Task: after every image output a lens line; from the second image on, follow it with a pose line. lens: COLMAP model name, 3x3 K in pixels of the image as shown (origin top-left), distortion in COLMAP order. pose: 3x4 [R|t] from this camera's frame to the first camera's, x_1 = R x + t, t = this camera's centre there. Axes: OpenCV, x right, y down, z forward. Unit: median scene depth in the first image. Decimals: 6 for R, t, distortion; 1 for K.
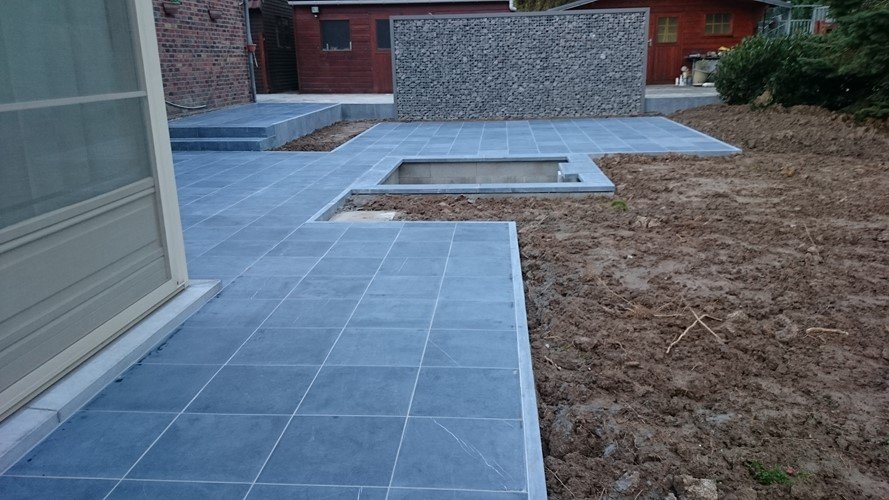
lens RADIAL K [[698.0, 0, 444.5], [0, 698.0, 250.0], [0, 0, 1]] dist [0.334198, -0.691437]
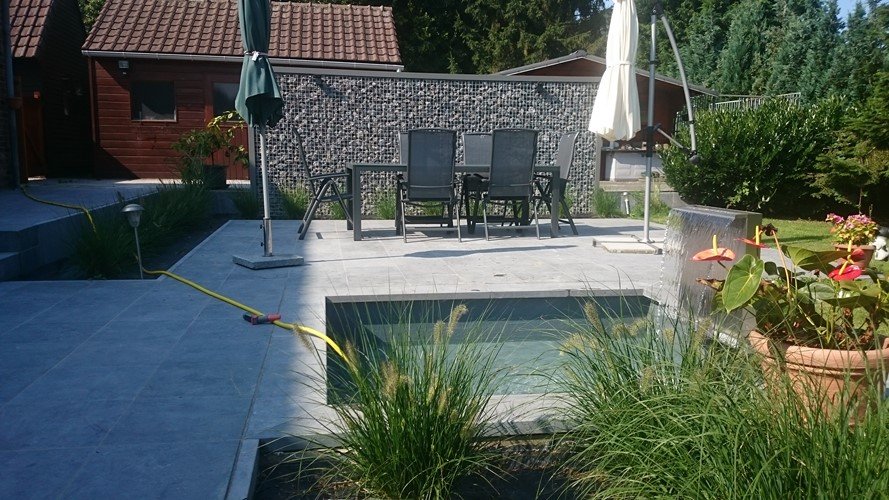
lens RADIAL K [[698.0, 0, 444.5], [0, 698.0, 250.0], [0, 0, 1]] dist [0.334198, -0.691437]
pose [[0.970306, -0.001101, 0.241878, -0.058310], [0.033554, 0.990934, -0.130093, -0.061943], [-0.239542, 0.134346, 0.961546, 0.331845]]
